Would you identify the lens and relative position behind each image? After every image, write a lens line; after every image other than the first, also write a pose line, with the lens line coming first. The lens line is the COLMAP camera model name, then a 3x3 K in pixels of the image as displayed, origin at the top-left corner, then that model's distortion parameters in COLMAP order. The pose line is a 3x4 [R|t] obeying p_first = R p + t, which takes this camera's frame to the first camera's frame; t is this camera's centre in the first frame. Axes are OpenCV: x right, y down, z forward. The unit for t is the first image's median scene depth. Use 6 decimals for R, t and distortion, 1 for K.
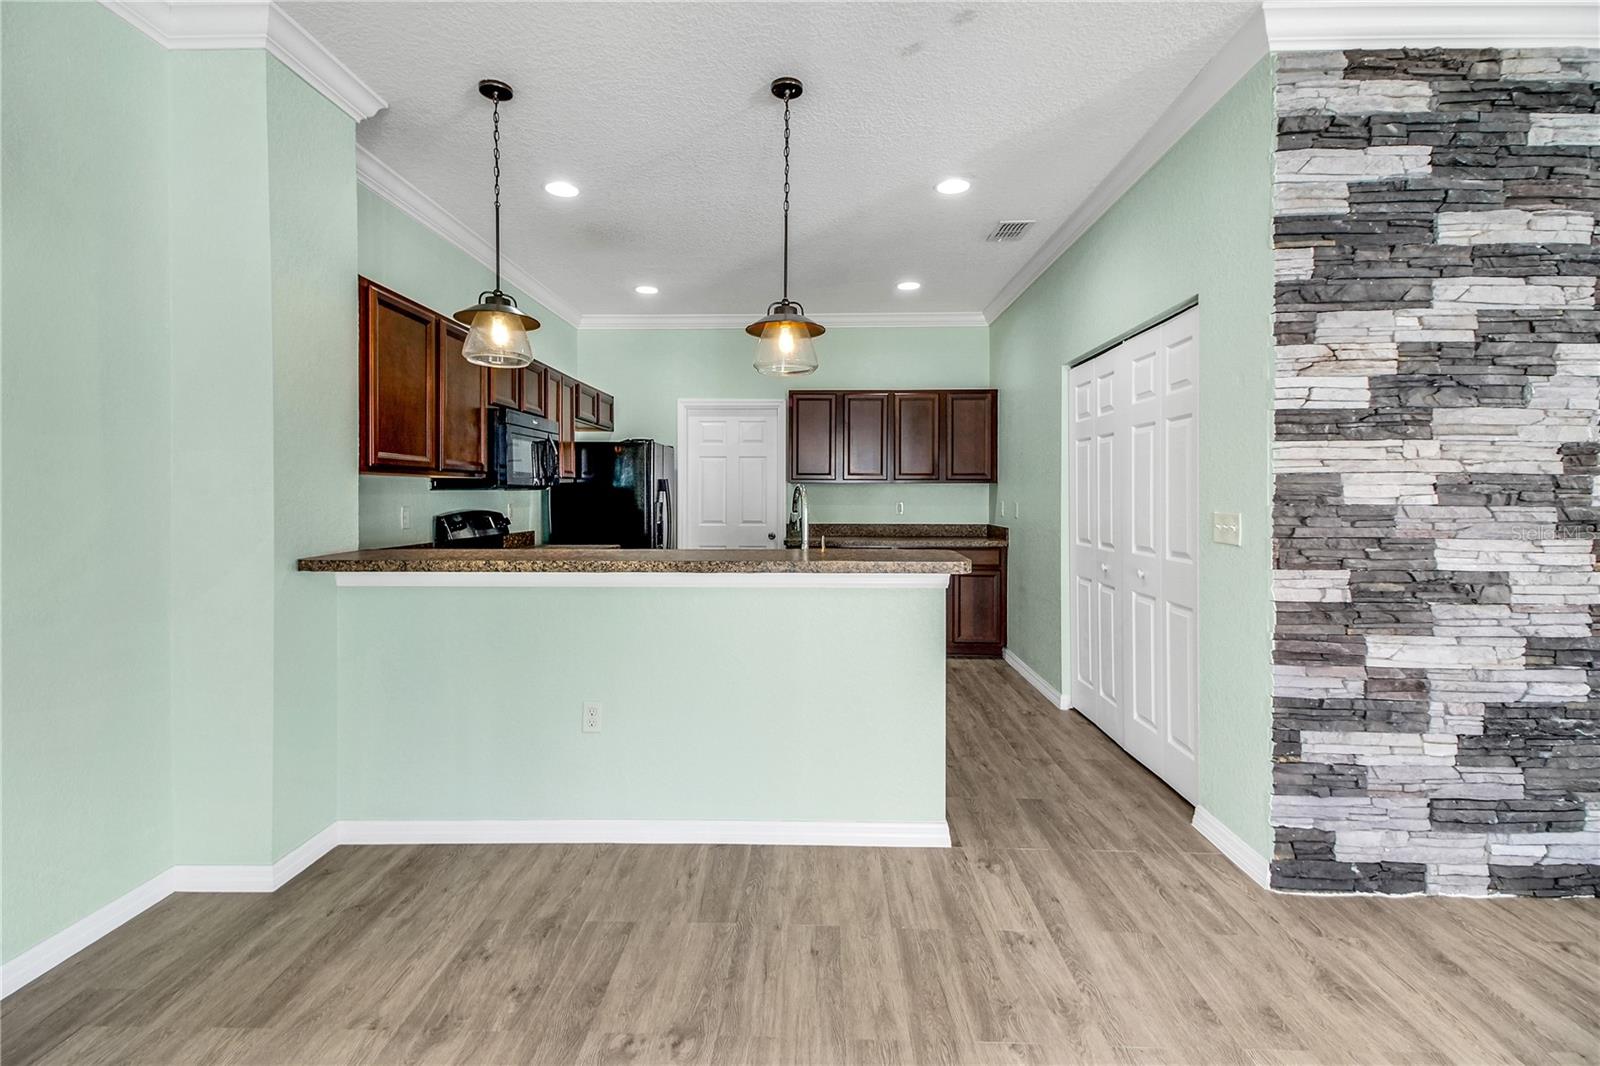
lens RADIAL K [[708.3, 0, 800.6], [0, 708.3, 497.7], [0, 0, 1]] dist [0.015462, -0.008777]
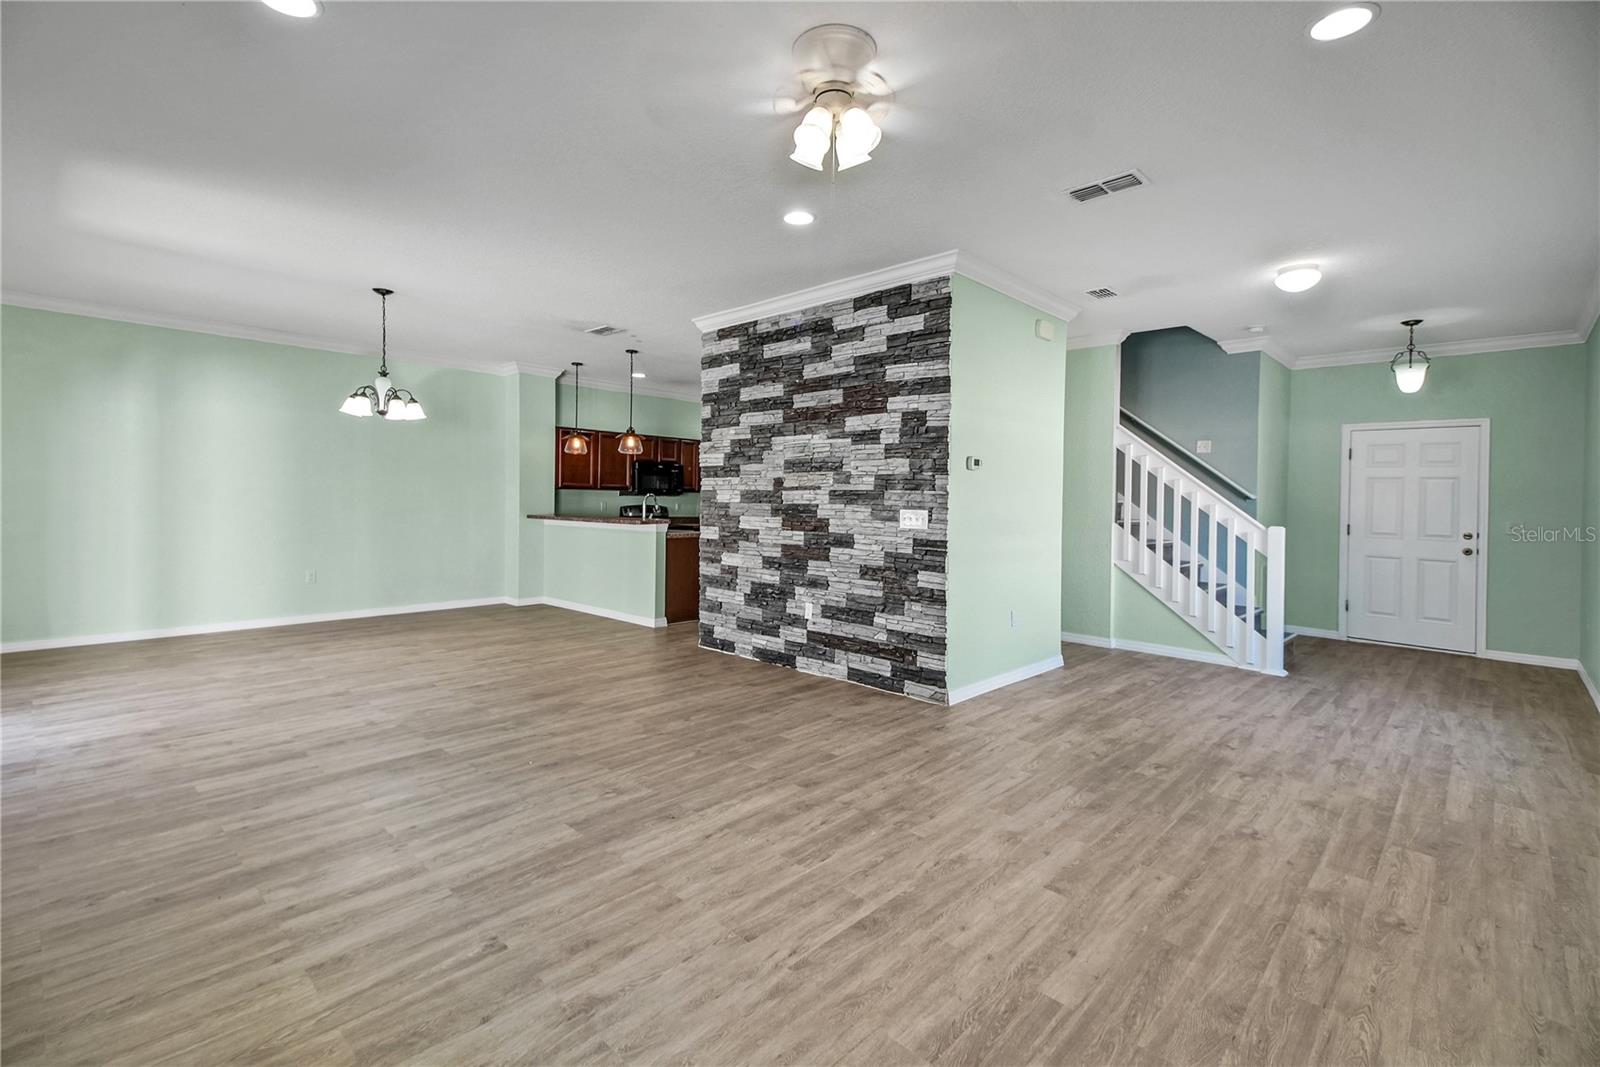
lens RADIAL K [[716.1, 0, 799.7], [0, 716.1, 511.3], [0, 0, 1]] dist [0.056026, -0.000249]
pose [[0.745979, 0.019788, -0.665676, 2.080337], [-0.018331, 0.999790, 0.009178, 0.010665], [0.665718, 0.005356, 0.746185, -0.584995]]
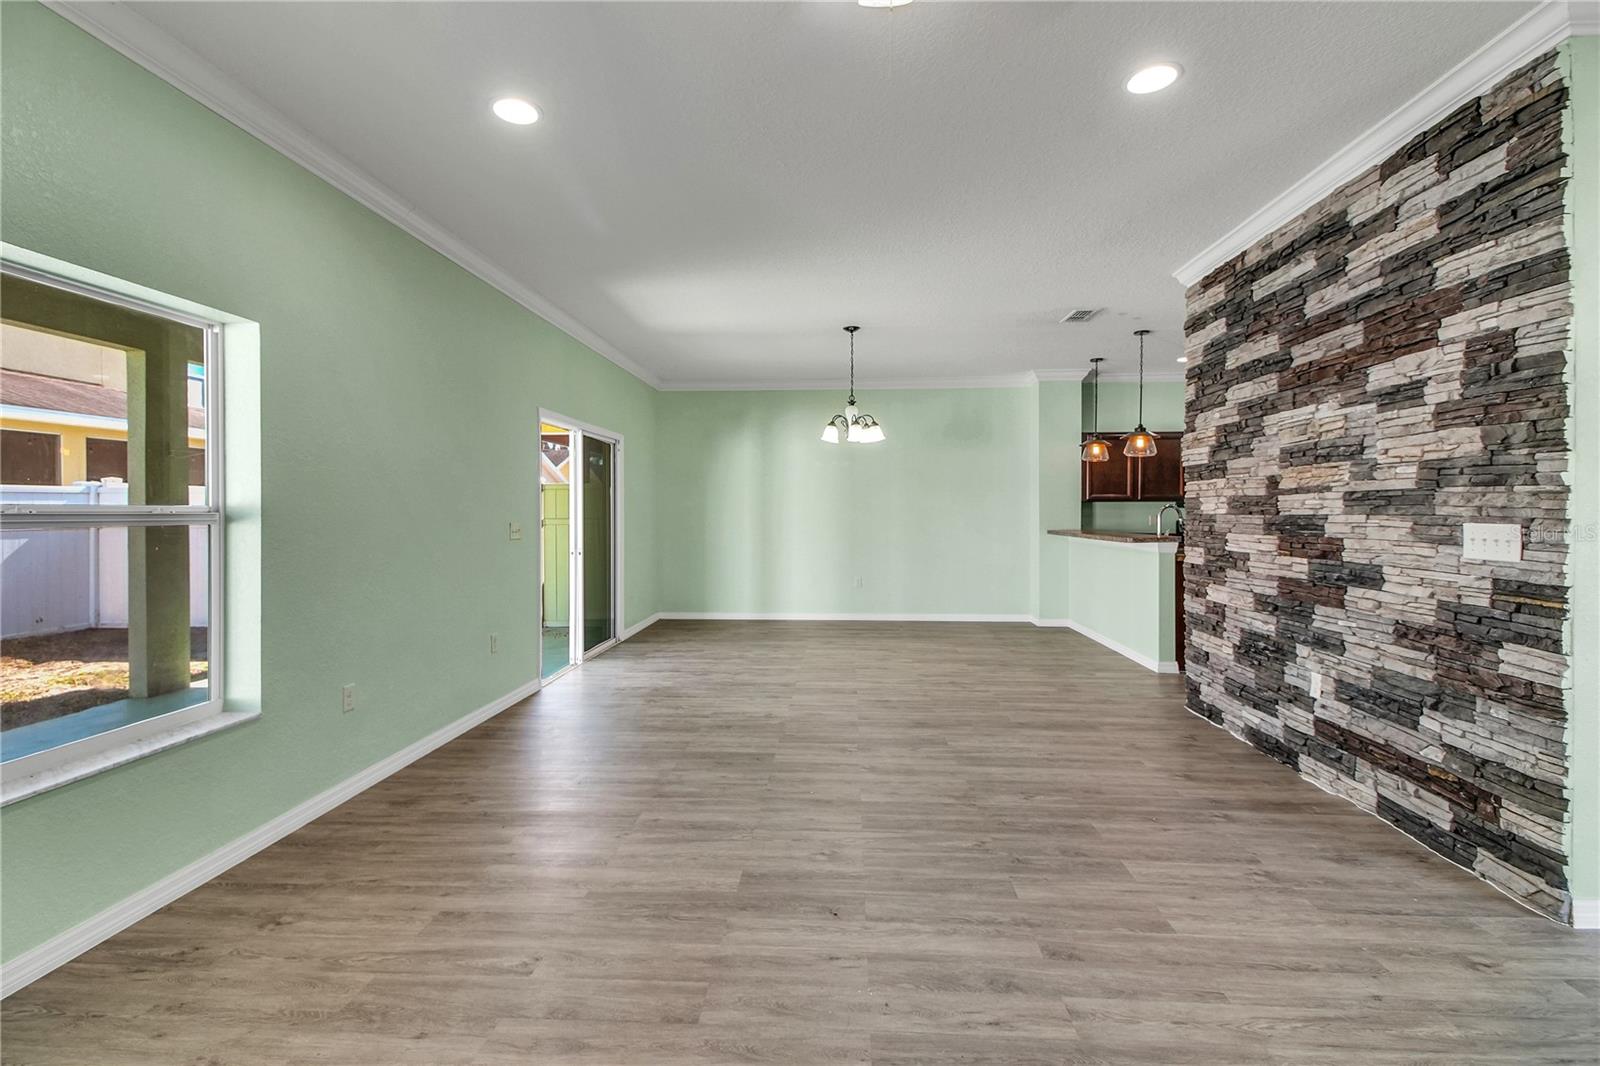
lens RADIAL K [[718.8, 0, 805.0], [0, 718.8, 518.3], [0, 0, 1]] dist [0.060906, -0.028432]
pose [[-0.027752, 0.007844, -0.999584, 2.085464], [-0.004088, 0.999960, 0.007960, 0.008022], [0.999606, 0.004307, -0.027719, -0.012722]]
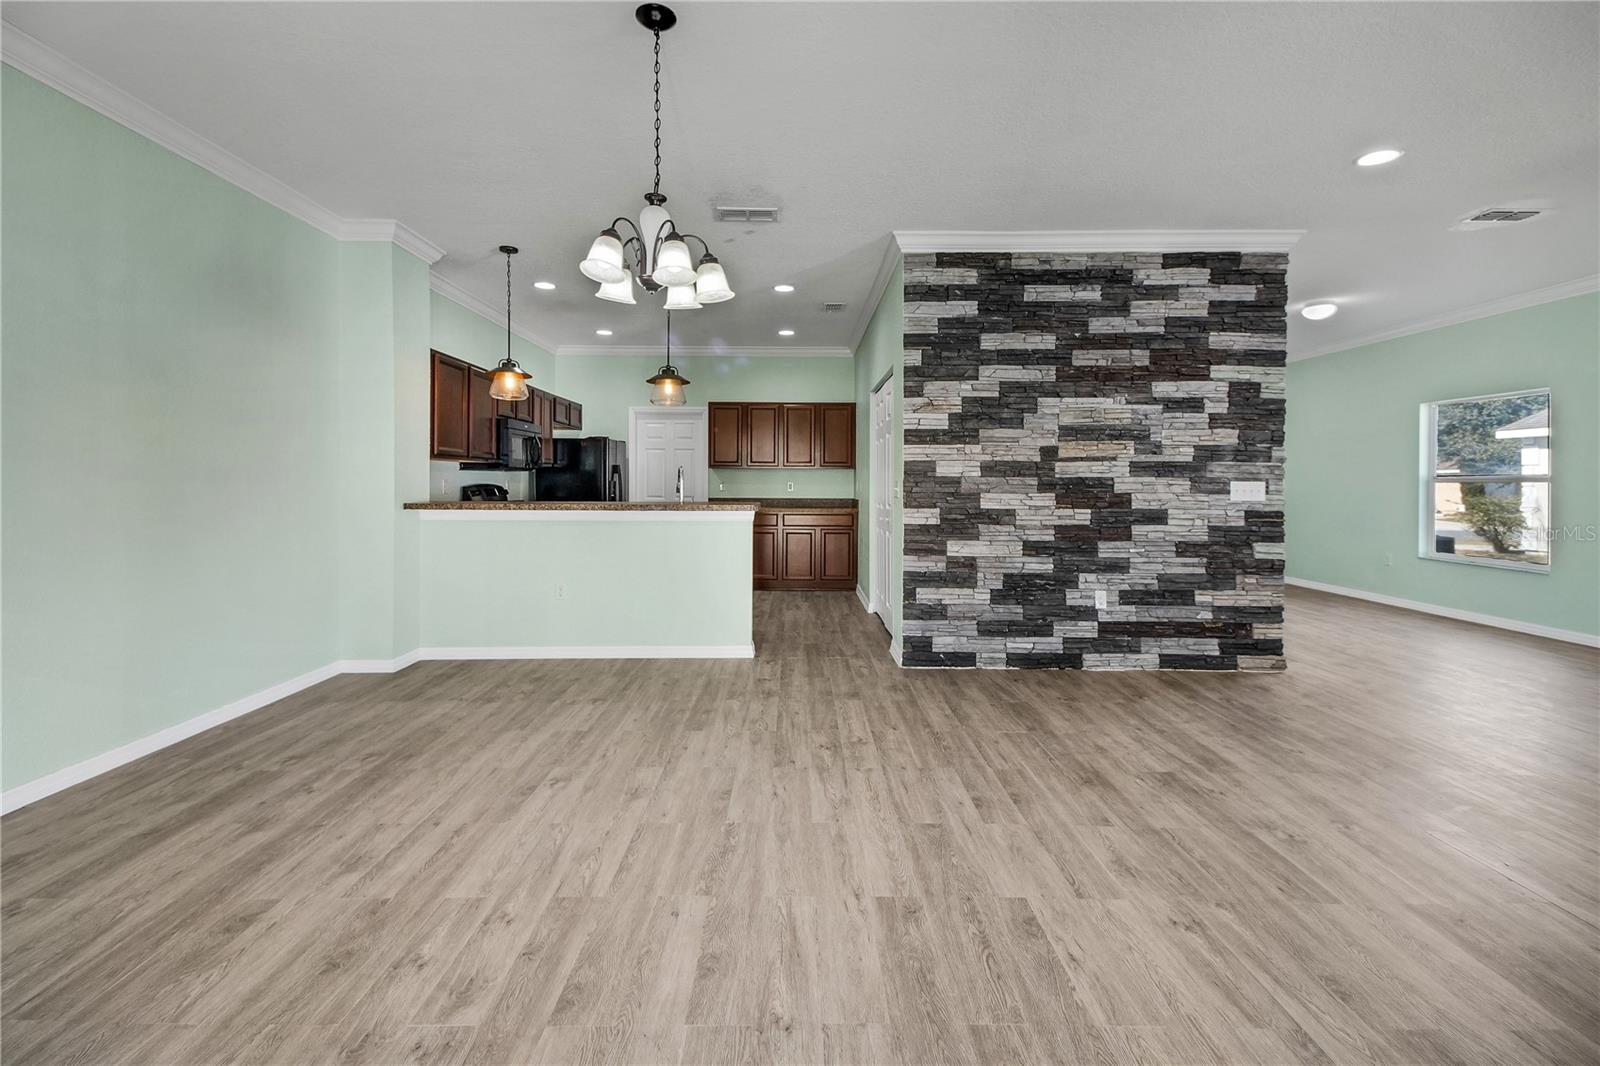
lens RADIAL K [[680.6, 0, 799.6], [0, 680.6, 485.2], [0, 0, 1]] dist [0.031057, -0.000032]
pose [[0.999286, 0.002810, 0.037680, 0.225457], [-0.002752, 0.999995, -0.001614, 0.030091], [-0.037684, 0.001509, 0.999289, -0.701487]]
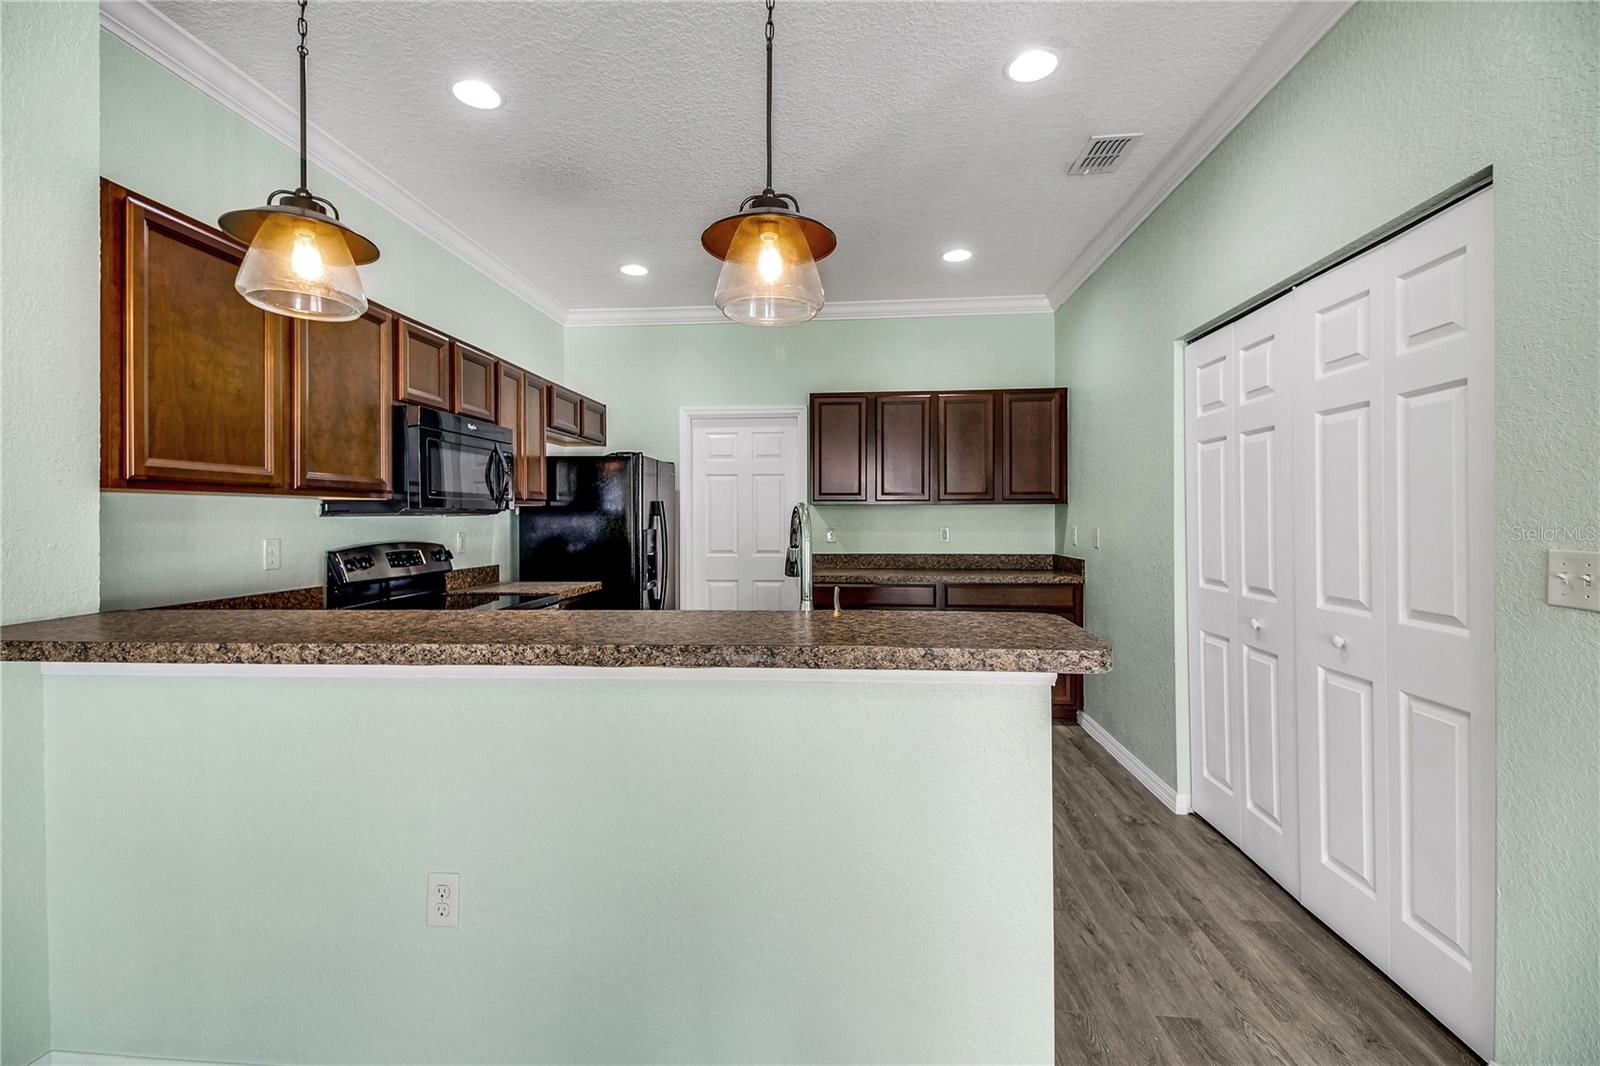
lens RADIAL K [[693.1, 0, 810.0], [0, 693.1, 518.7], [0, 0, 1]] dist [-0.000399, -0.000273]
pose [[0.999186, -0.004617, -0.040081, 0.030150], [0.004456, 0.999982, -0.004108, -0.003004], [0.040099, 0.003926, 0.999188, 0.374744]]
